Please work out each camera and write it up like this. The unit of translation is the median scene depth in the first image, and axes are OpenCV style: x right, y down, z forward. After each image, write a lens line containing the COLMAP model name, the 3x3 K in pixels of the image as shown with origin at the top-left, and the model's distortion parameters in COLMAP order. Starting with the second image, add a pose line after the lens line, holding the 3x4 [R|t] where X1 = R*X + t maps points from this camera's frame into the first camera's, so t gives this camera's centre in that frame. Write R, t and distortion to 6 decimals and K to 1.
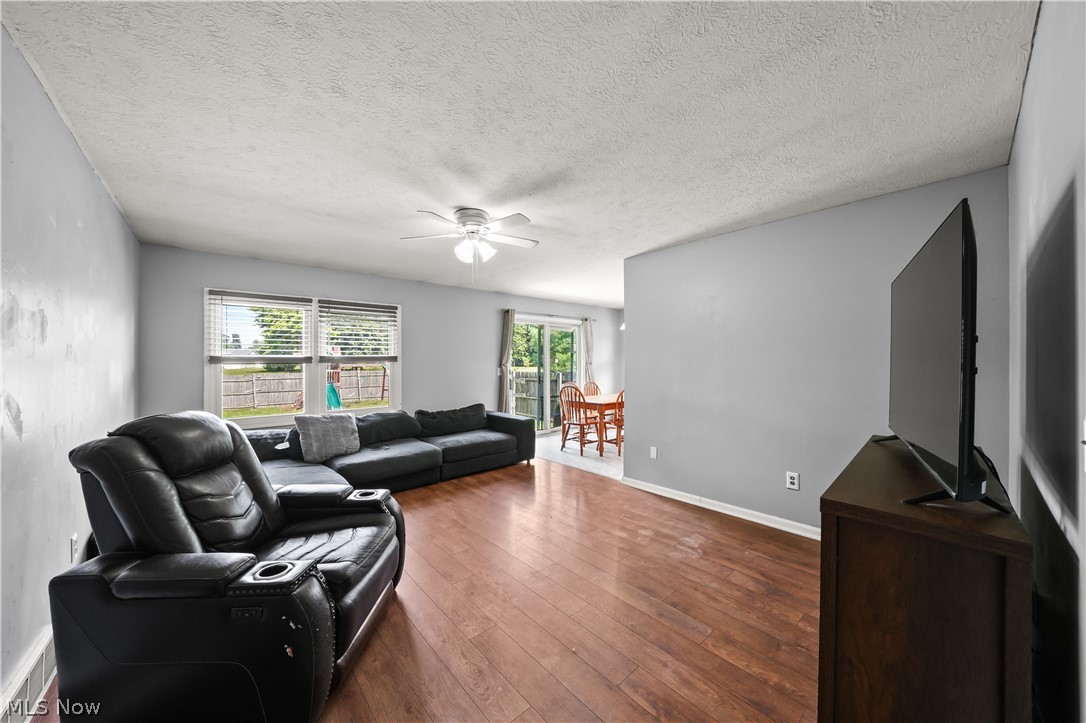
lens RADIAL K [[375.0, 0, 543.7], [0, 375.0, 361.4], [0, 0, 1]] dist [-0.015640, 0.000211]
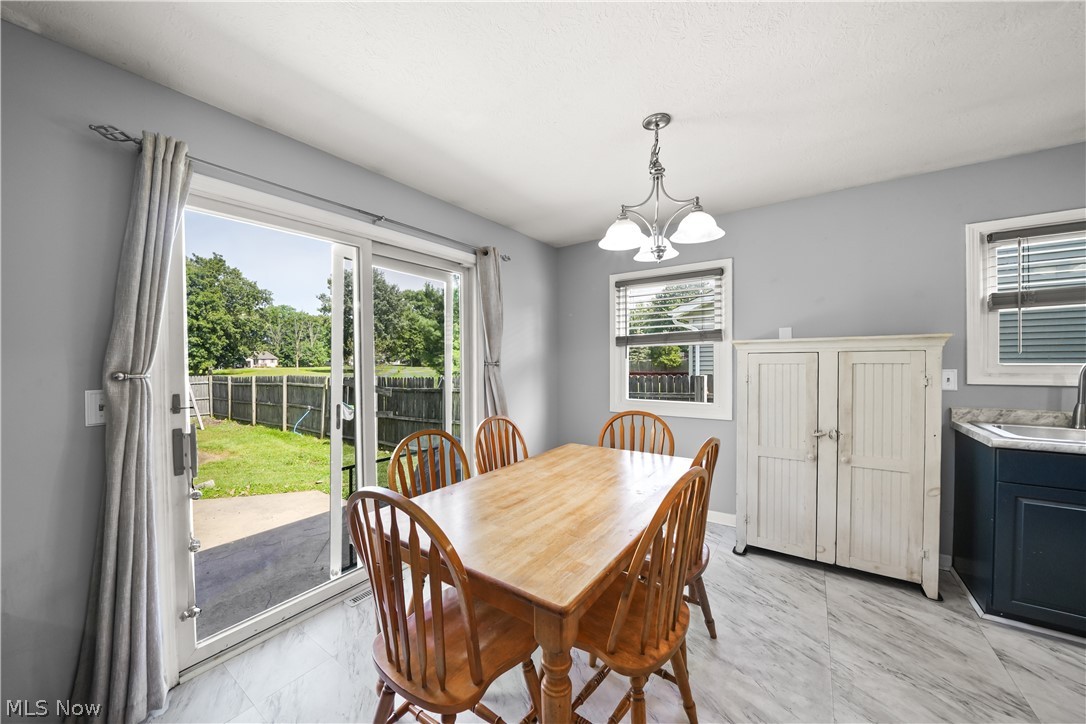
lens RADIAL K [[375.0, 0, 539.8], [0, 375.0, 361.4], [0, 0, 1]] dist [-0.015640, 0.000211]
pose [[0.970731, -0.006366, 0.240087, 0.074829], [0.005706, 0.999978, 0.003446, 0.000976], [-0.240103, -0.001975, 0.970745, 0.610892]]
